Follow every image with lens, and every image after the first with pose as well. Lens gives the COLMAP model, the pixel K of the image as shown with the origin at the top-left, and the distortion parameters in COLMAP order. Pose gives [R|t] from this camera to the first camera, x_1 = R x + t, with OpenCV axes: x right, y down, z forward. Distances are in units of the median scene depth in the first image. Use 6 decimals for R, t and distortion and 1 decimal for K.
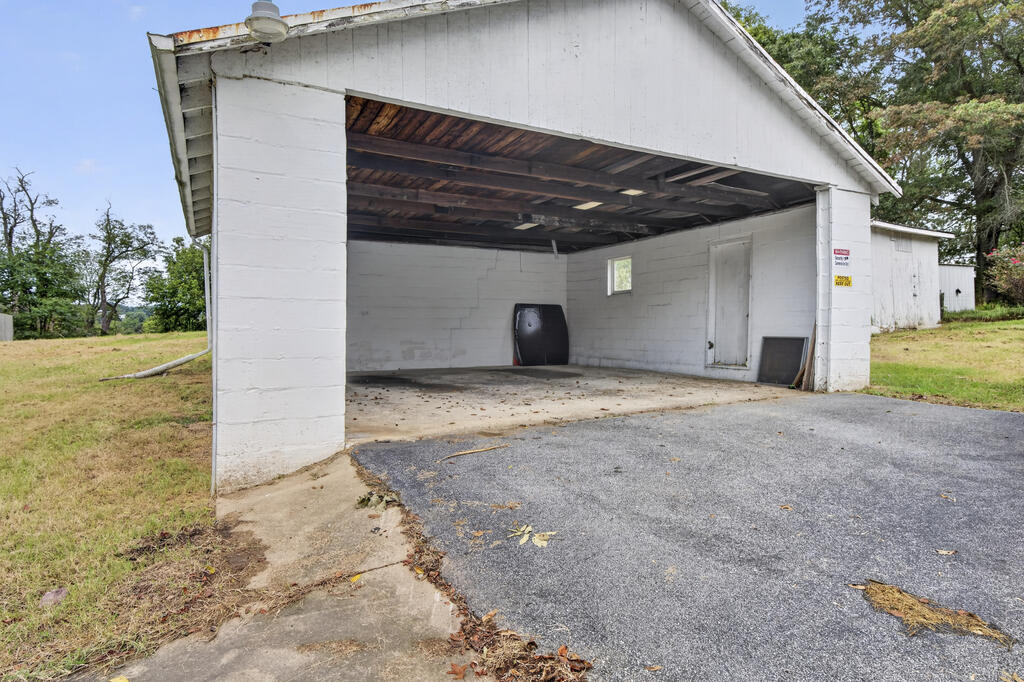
lens RADIAL K [[557.1, 0, 512.0], [0, 557.1, 341.0], [0, 0, 1]] dist [0.004646, 0.000149]
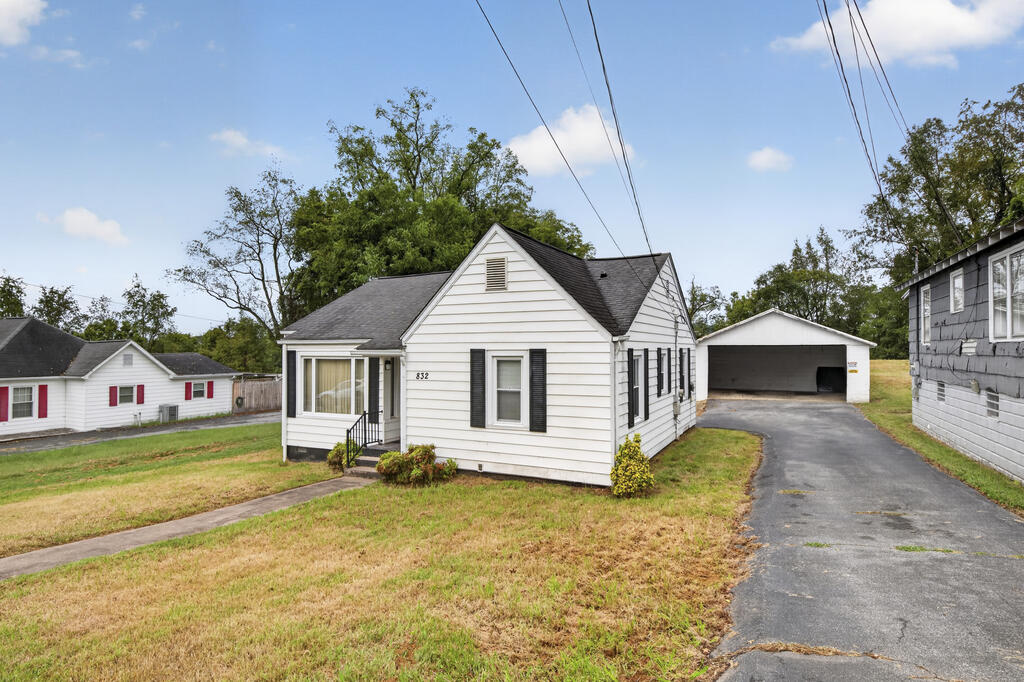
lens RADIAL K [[557.1, 0, 512.0], [0, 557.1, 341.0], [0, 0, 1]] dist [0.004646, 0.000149]
pose [[0.580351, -0.008839, -0.814319, 1.349601], [-0.013364, 0.999703, -0.020375, -0.121457], [0.814257, 0.022707, 0.580060, -1.688504]]
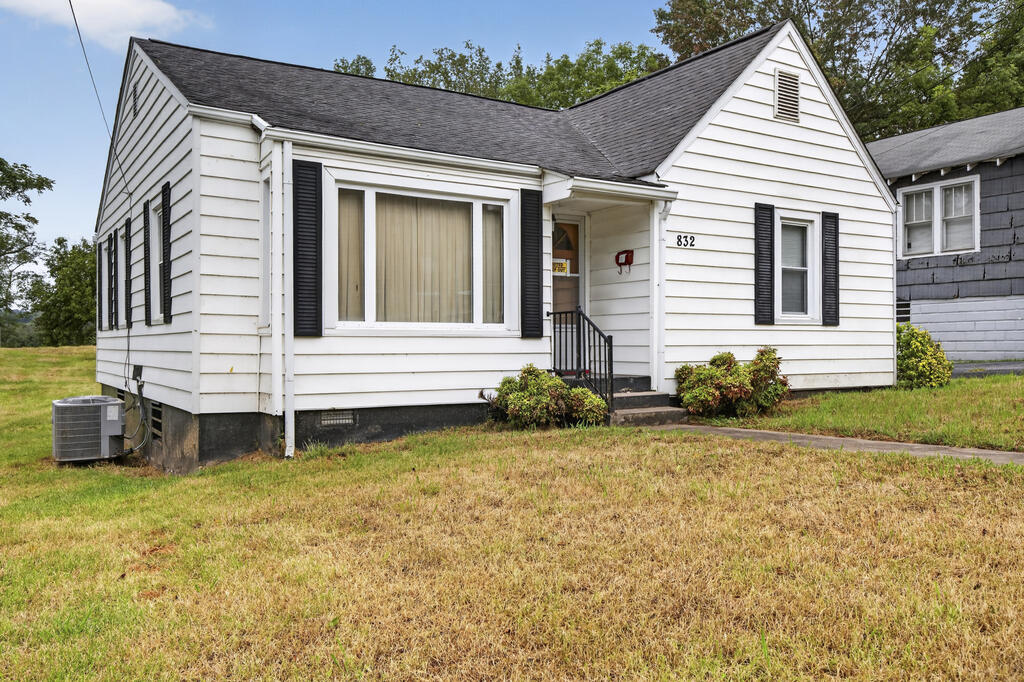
lens RADIAL K [[825.1, 0, 512.0], [0, 825.1, 341.0], [0, 0, 1]] dist [0.011448, 0.003373]
pose [[0.996534, 0.001944, 0.083166, 0.074082], [0.000056, 0.999711, -0.024040, 0.063840], [-0.083189, 0.023961, 0.996246, -2.107900]]
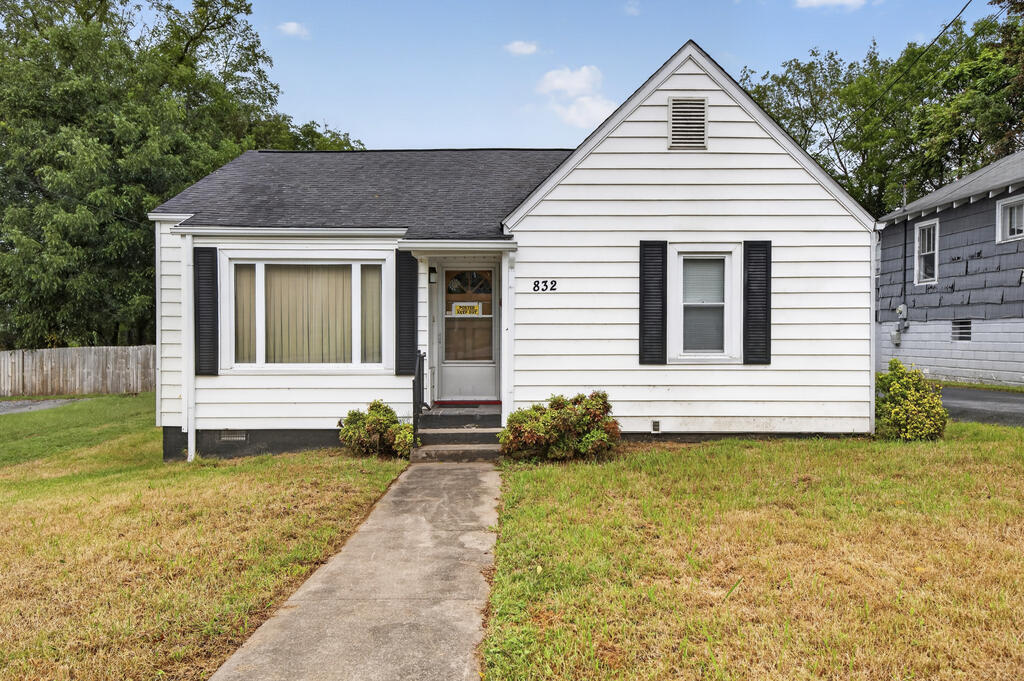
lens RADIAL K [[705.7, 0, 512.0], [0, 705.7, 340.5], [0, 0, 1]] dist [0.022850, -0.001361]
pose [[0.890661, 0.008429, -0.454591, 0.695790], [-0.011582, 0.999924, -0.004150, -0.003216], [0.454521, 0.008961, 0.890691, -1.956769]]
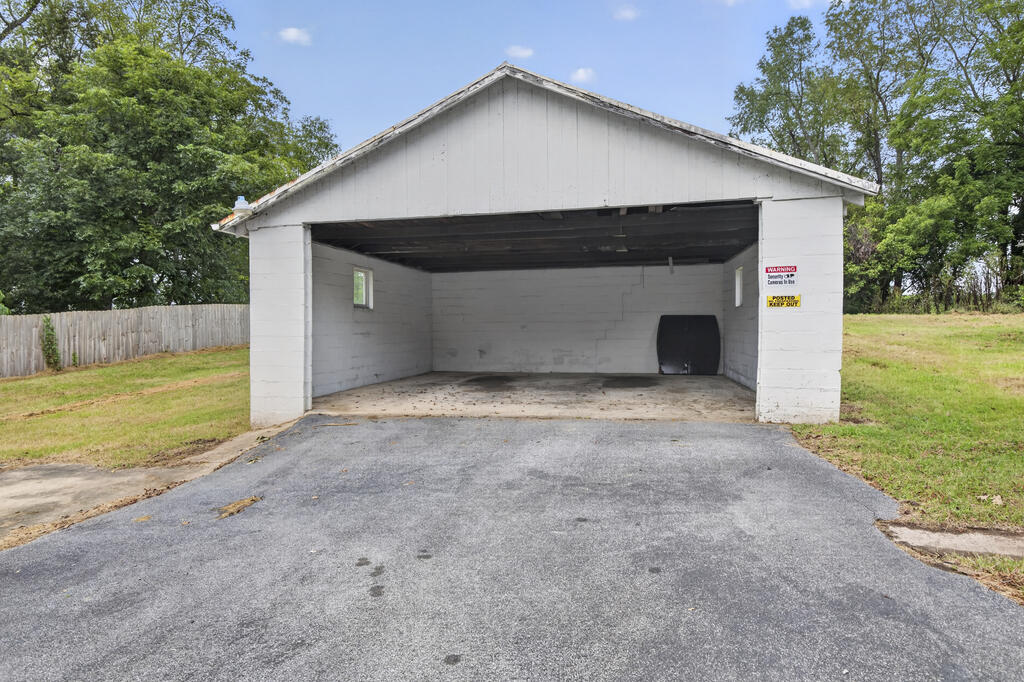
lens RADIAL K [[557.1, 0, 512.0], [0, 557.1, 341.0], [0, 0, 1]] dist [0.004646, 0.000149]
pose [[0.757791, 0.014336, -0.652340, 0.525230], [-0.009218, 0.999894, 0.011267, -0.030480], [0.652433, -0.002525, 0.757842, 0.017903]]
